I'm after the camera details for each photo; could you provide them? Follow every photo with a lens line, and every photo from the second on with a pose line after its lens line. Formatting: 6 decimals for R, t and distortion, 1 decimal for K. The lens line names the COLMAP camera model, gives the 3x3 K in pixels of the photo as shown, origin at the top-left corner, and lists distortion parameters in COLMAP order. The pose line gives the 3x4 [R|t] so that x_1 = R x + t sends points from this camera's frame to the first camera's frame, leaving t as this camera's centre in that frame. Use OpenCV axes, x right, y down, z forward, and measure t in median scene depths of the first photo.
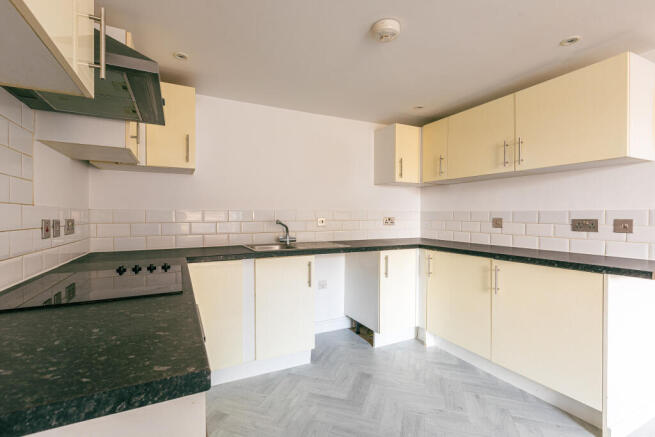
lens RADIAL K [[292.4, 0, 325.7], [0, 292.4, 218.8], [0, 0, 1]] dist [0.003756, 0.000589]
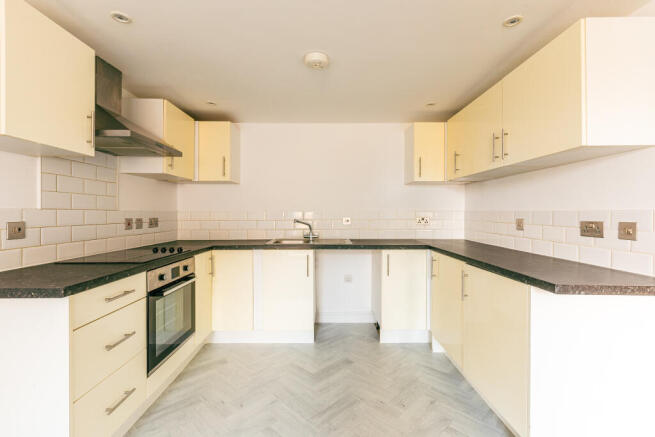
lens RADIAL K [[292.4, 0, 322.7], [0, 292.4, 215.1], [0, 0, 1]] dist [0.003756, 0.000589]
pose [[0.903611, 0.001793, -0.428351, 0.456859], [-0.004475, 0.999976, -0.005256, -0.007192], [0.428332, 0.006667, 0.903597, -0.032231]]
